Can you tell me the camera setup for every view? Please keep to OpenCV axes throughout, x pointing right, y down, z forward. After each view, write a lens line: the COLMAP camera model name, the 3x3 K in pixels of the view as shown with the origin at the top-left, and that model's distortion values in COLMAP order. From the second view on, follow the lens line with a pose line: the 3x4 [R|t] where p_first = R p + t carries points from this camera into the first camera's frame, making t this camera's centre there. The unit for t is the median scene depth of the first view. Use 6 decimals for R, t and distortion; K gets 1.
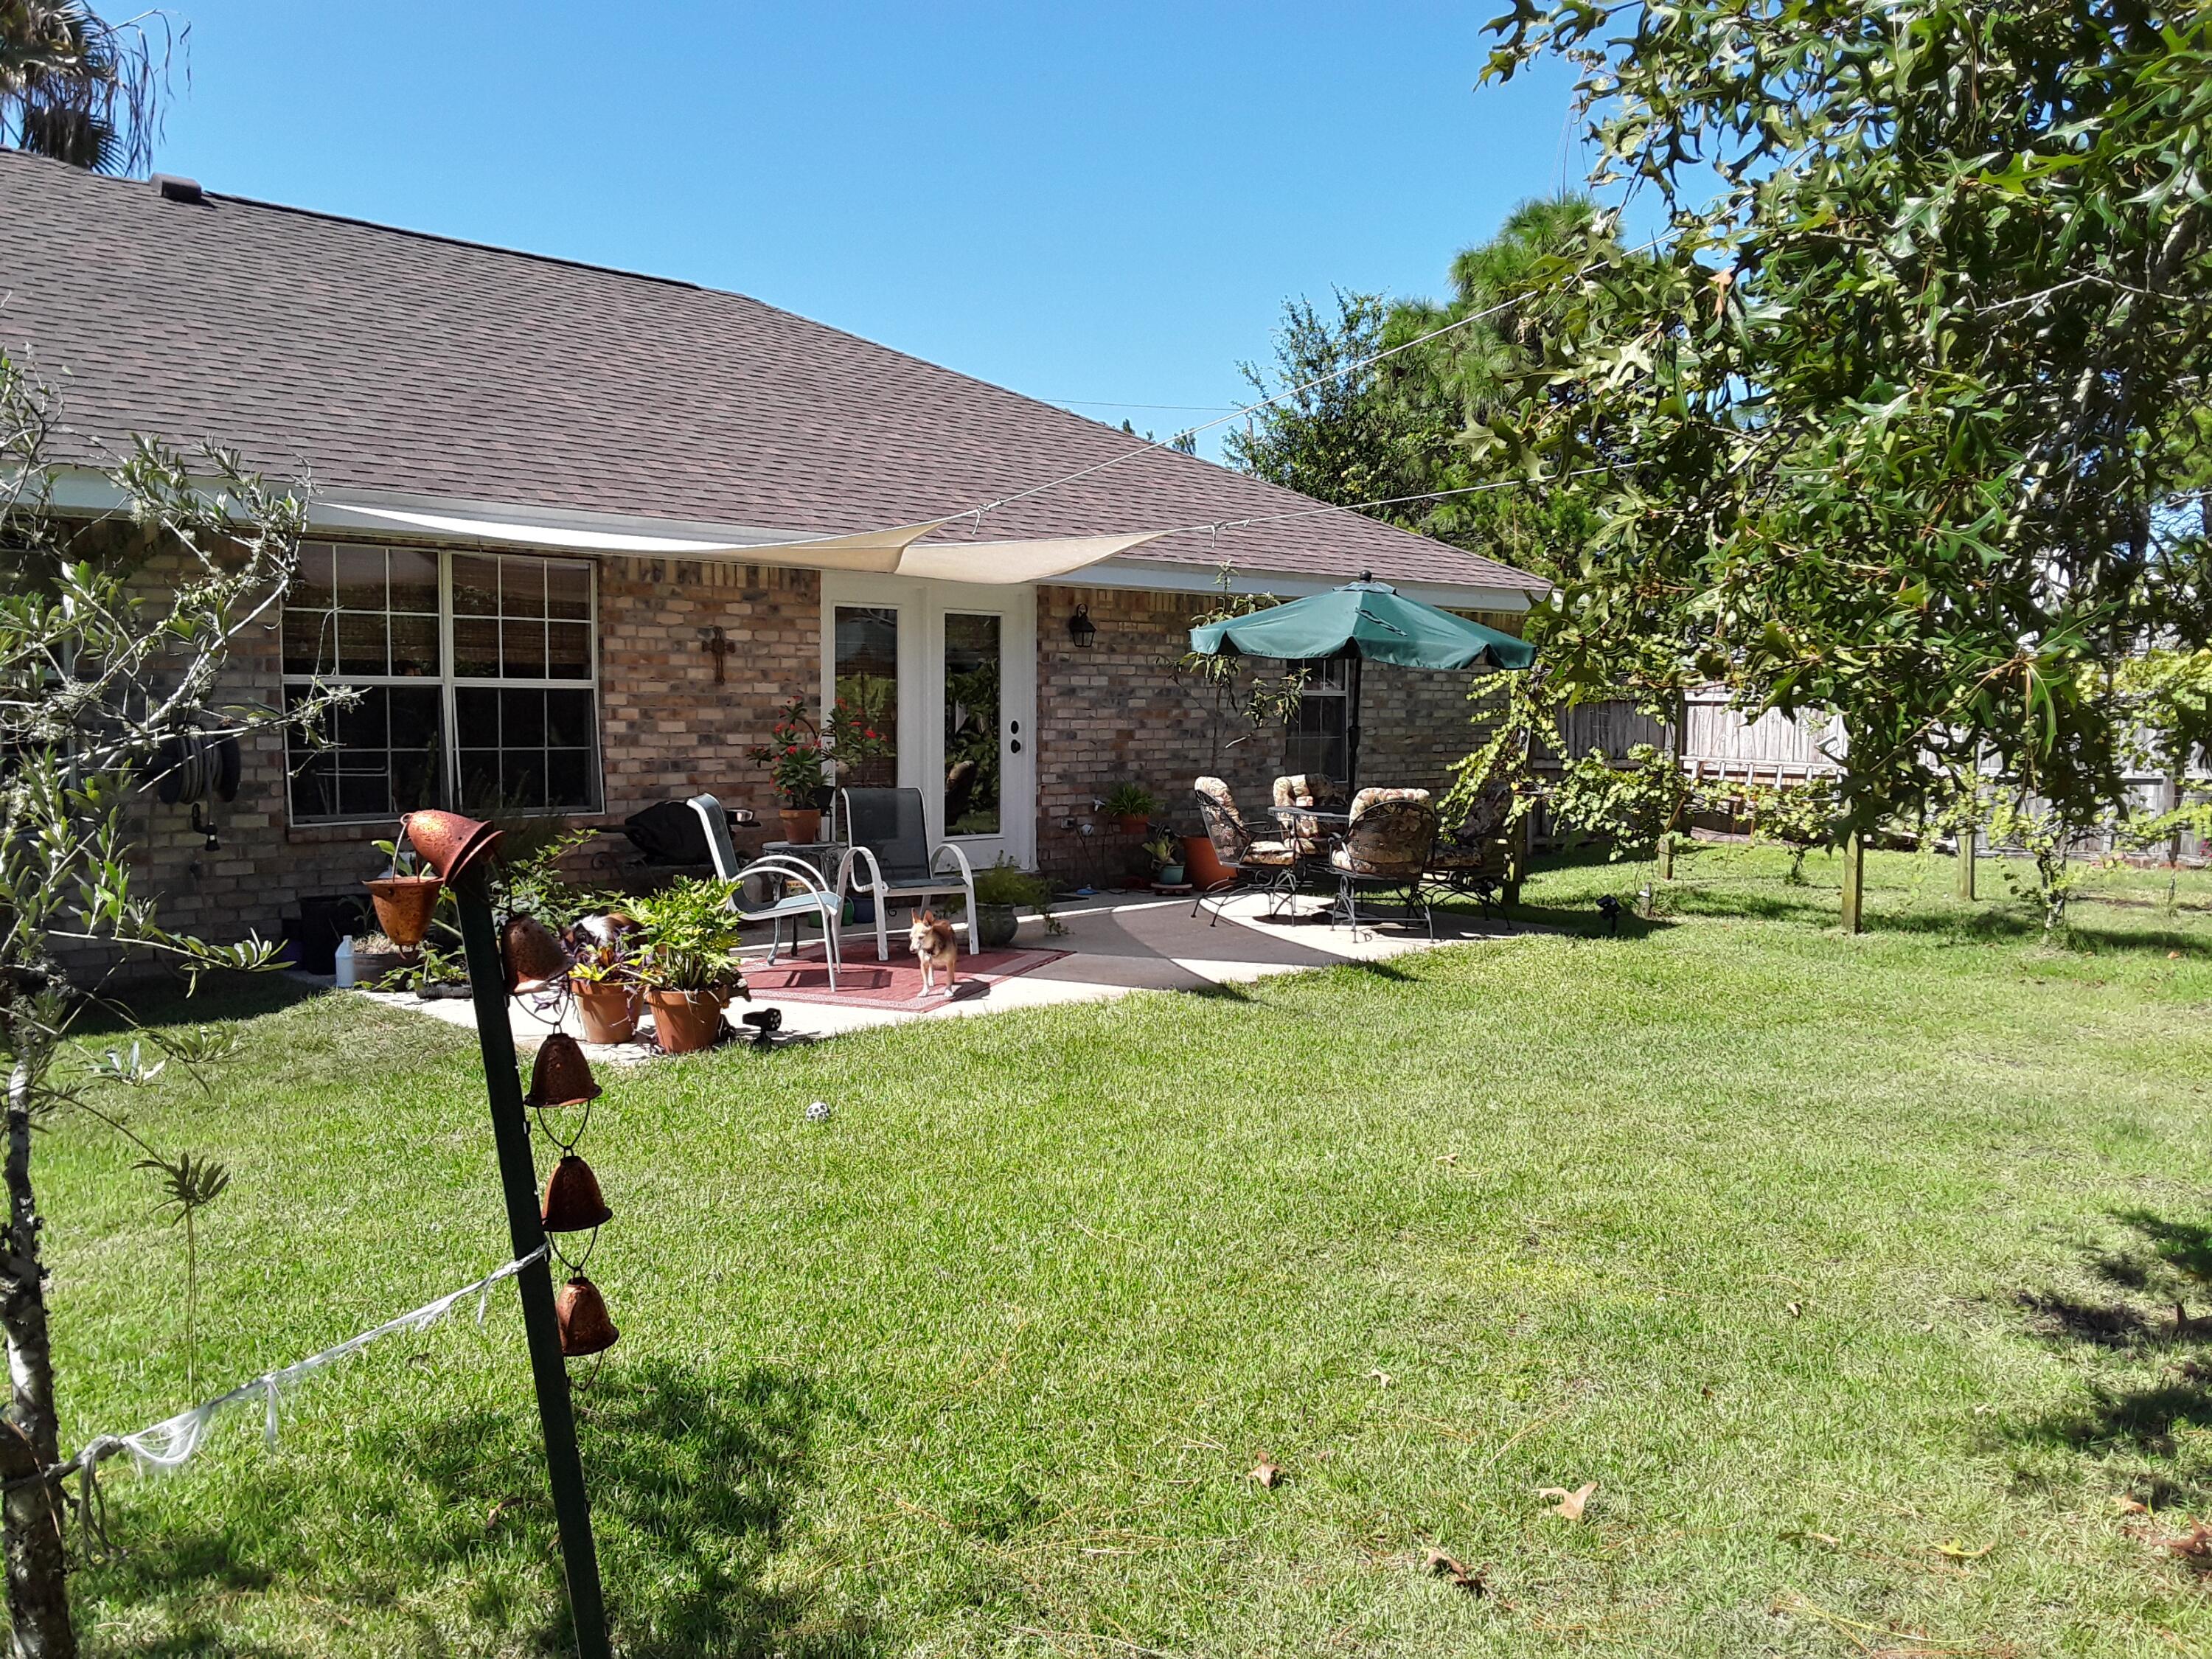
lens RADIAL K [[1822.3, 0, 1092.4], [0, 1822.3, 830.1], [0, 0, 1]] dist [0.136467, -0.237124]
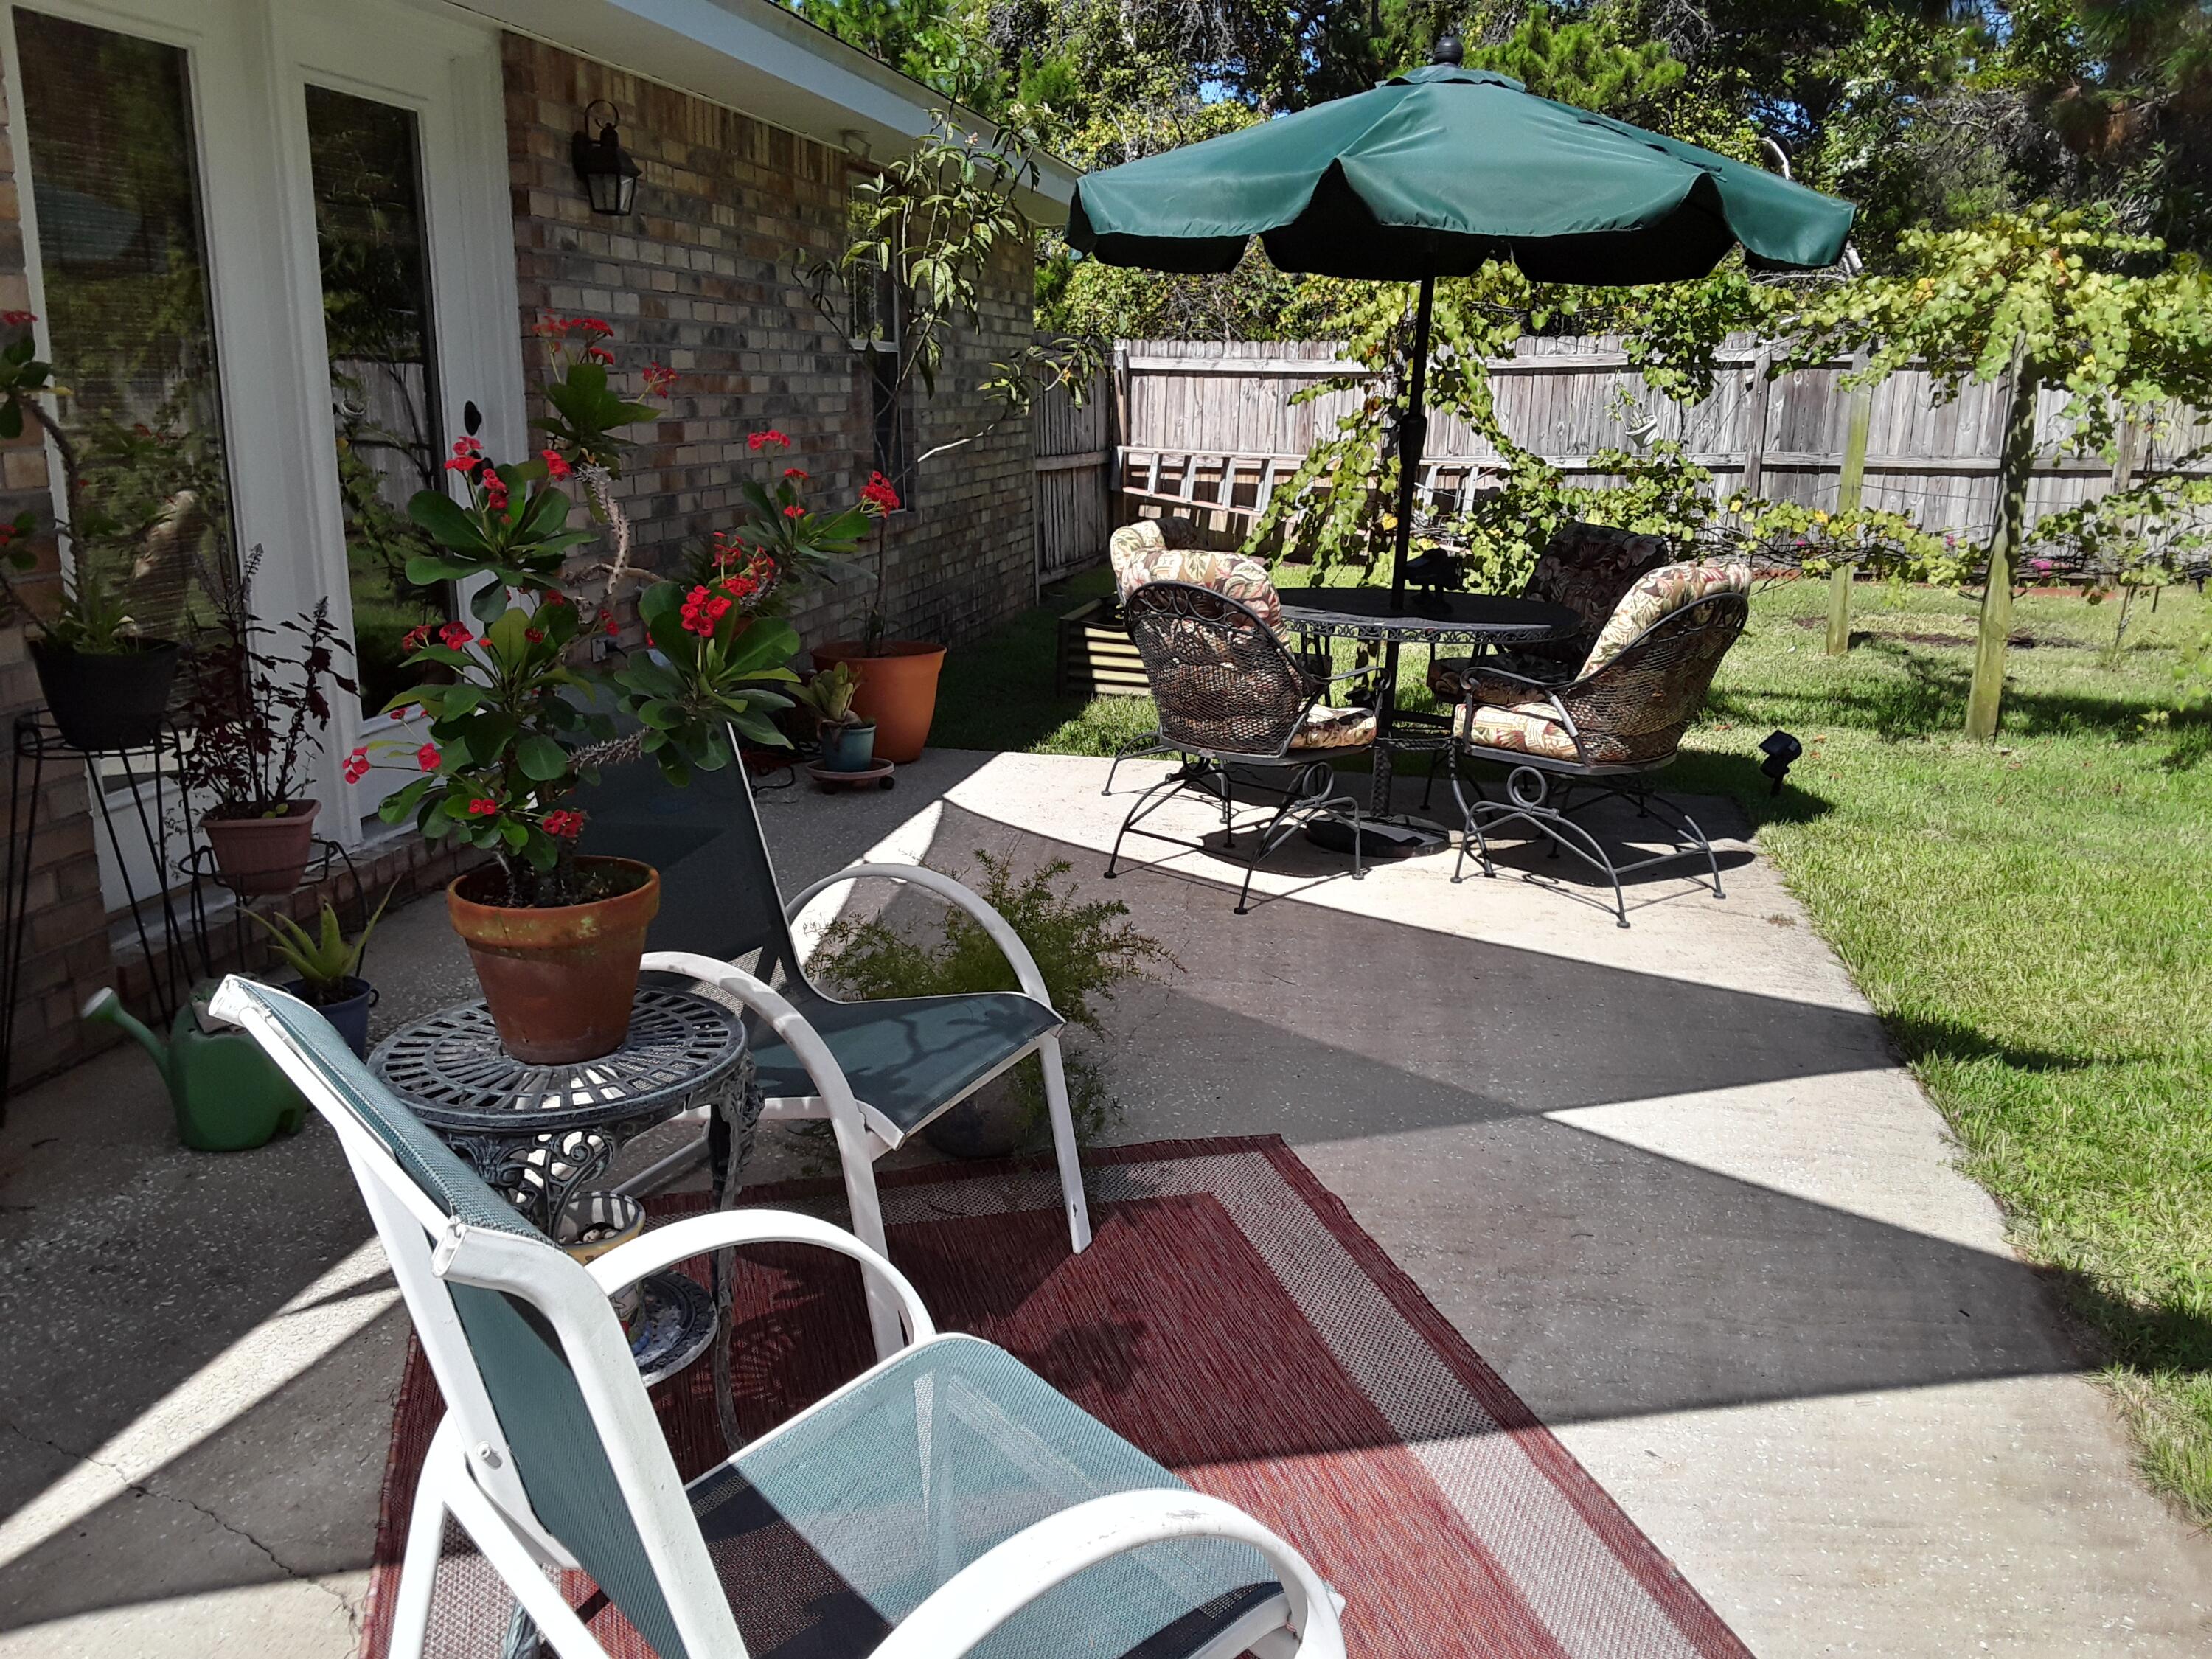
lens RADIAL K [[1822.3, 0, 1092.4], [0, 1822.3, 830.1], [0, 0, 1]] dist [0.136467, -0.237124]
pose [[0.826283, -0.133342, 0.547245, -0.190832], [0.036543, 0.982218, 0.184152, -0.044417], [-0.562069, -0.132164, 0.816463, 0.689734]]
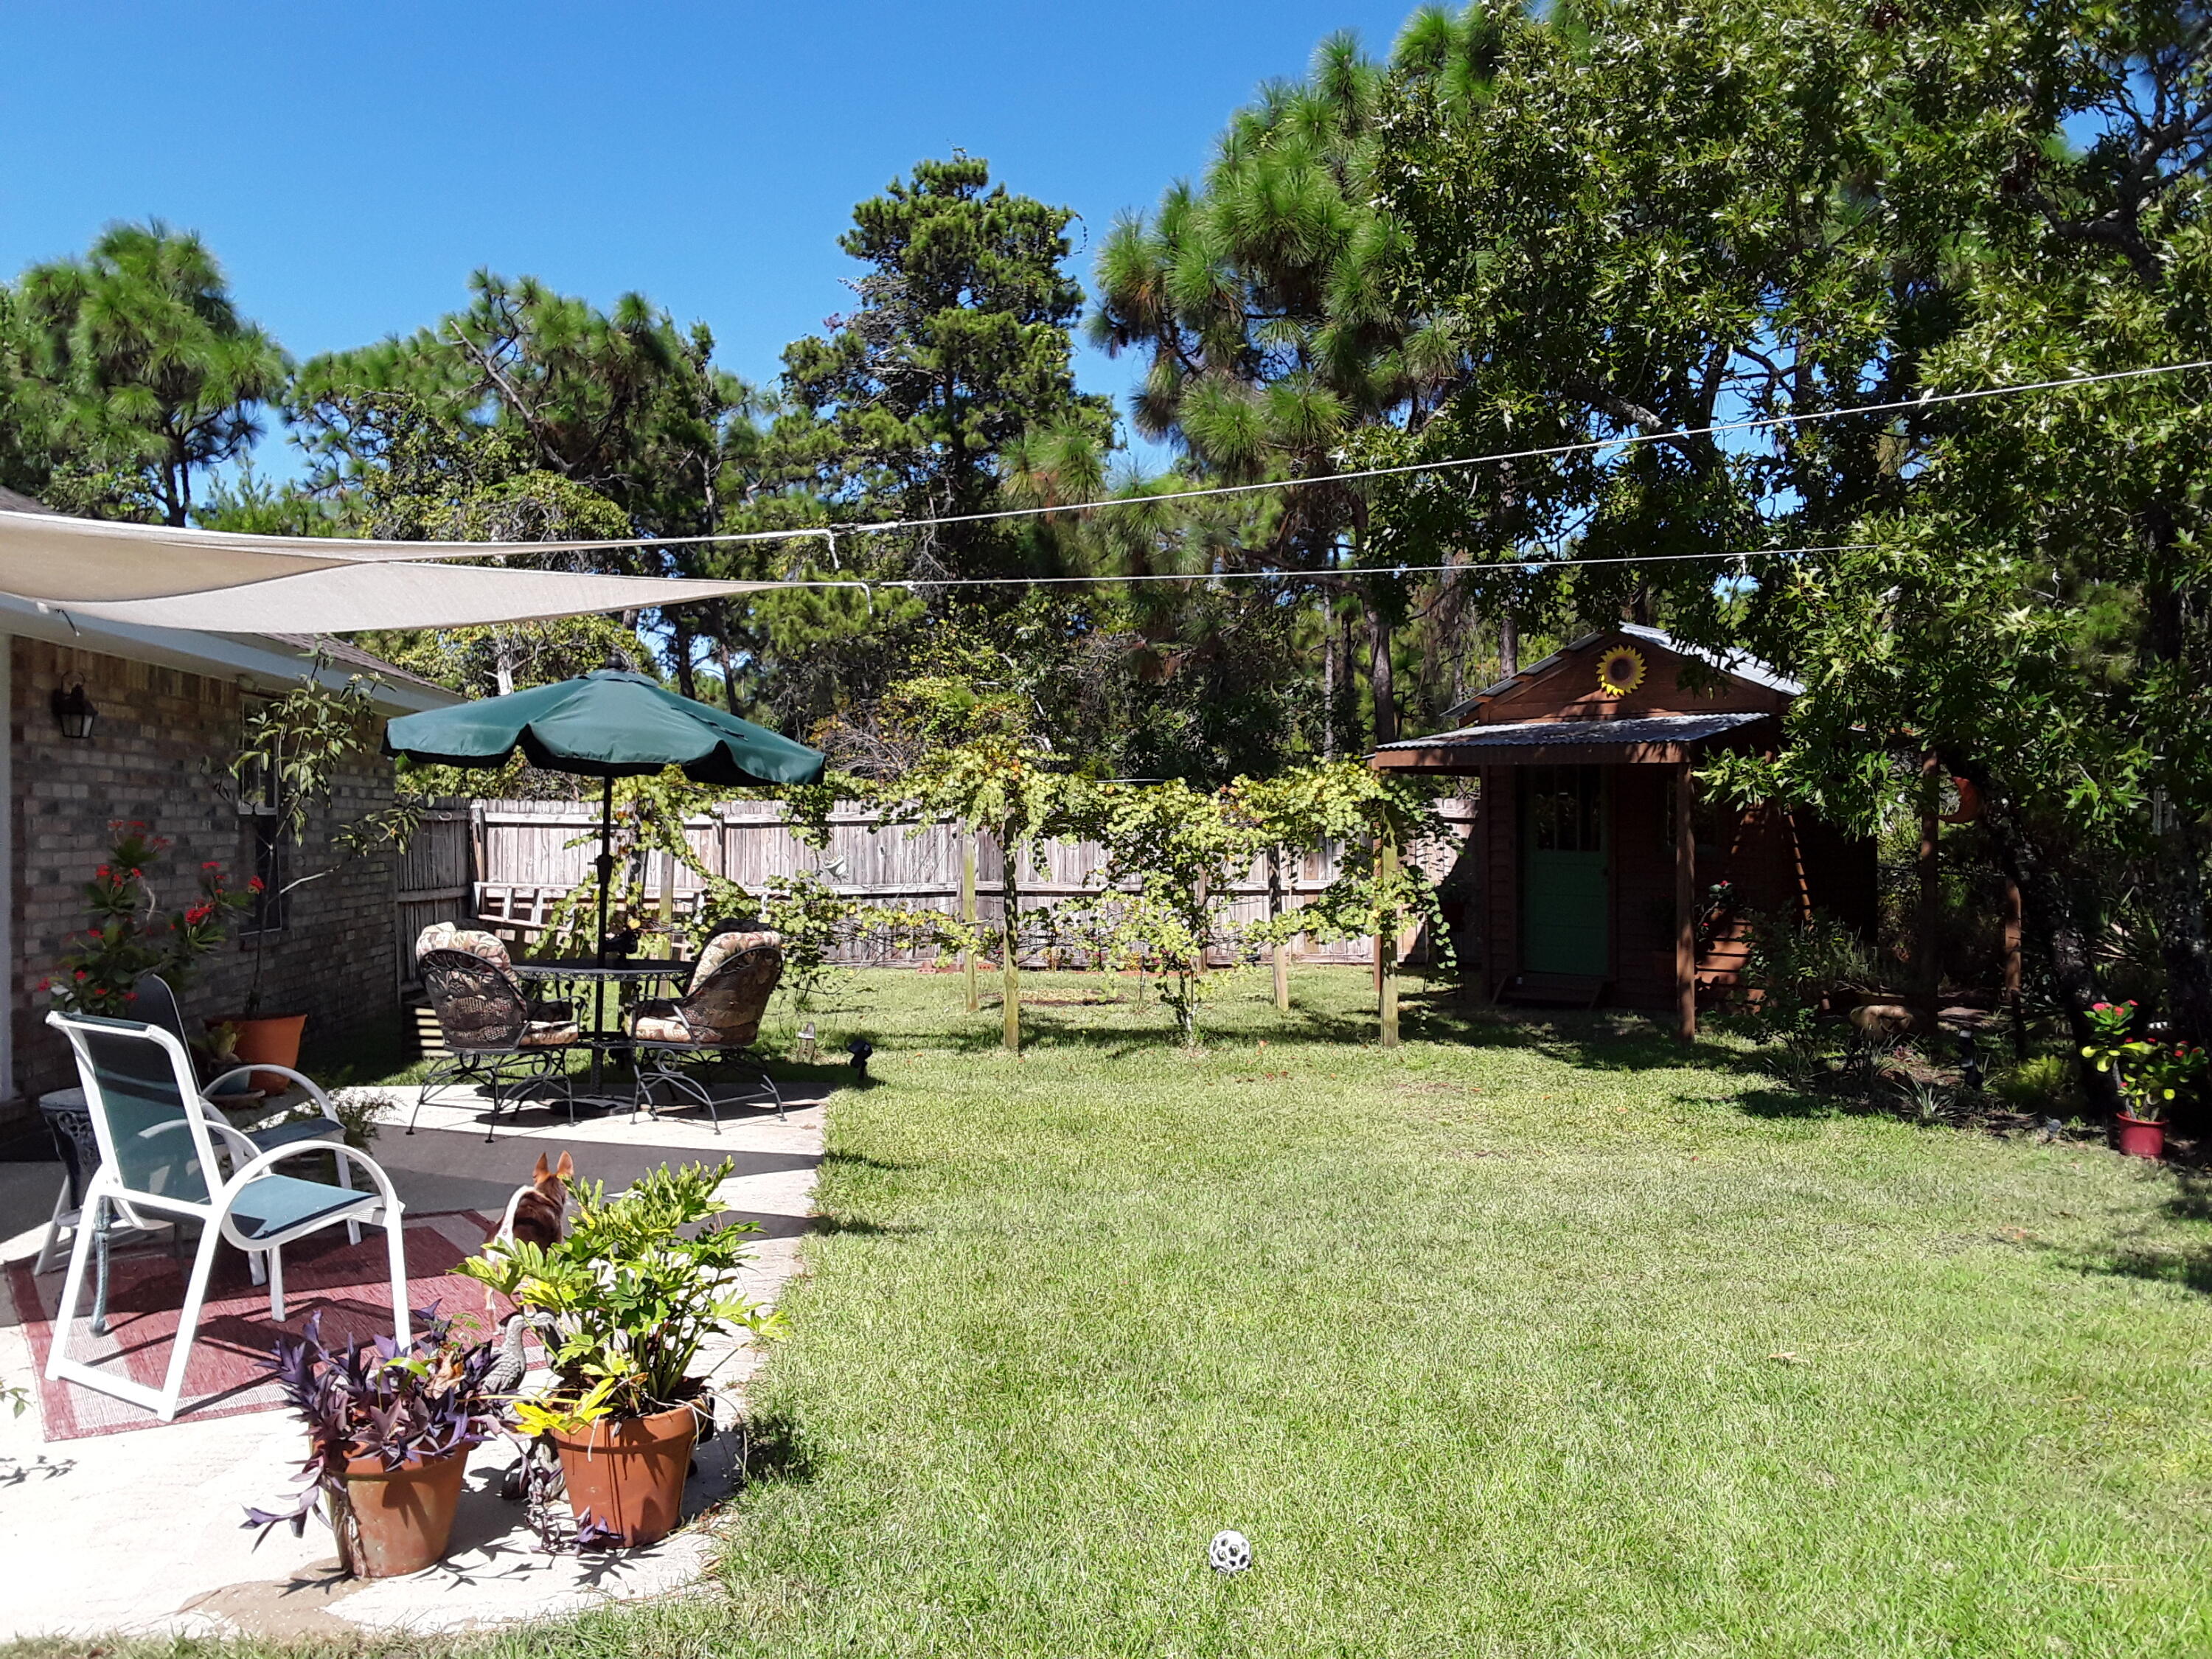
lens RADIAL K [[1822.3, 0, 1092.4], [0, 1822.3, 830.1], [0, 0, 1]] dist [0.136467, -0.237124]
pose [[0.616537, -0.006211, 0.787301, -0.355080], [0.057384, 0.997664, -0.037067, -0.027616], [-0.785232, 0.068032, 0.615453, 0.376068]]
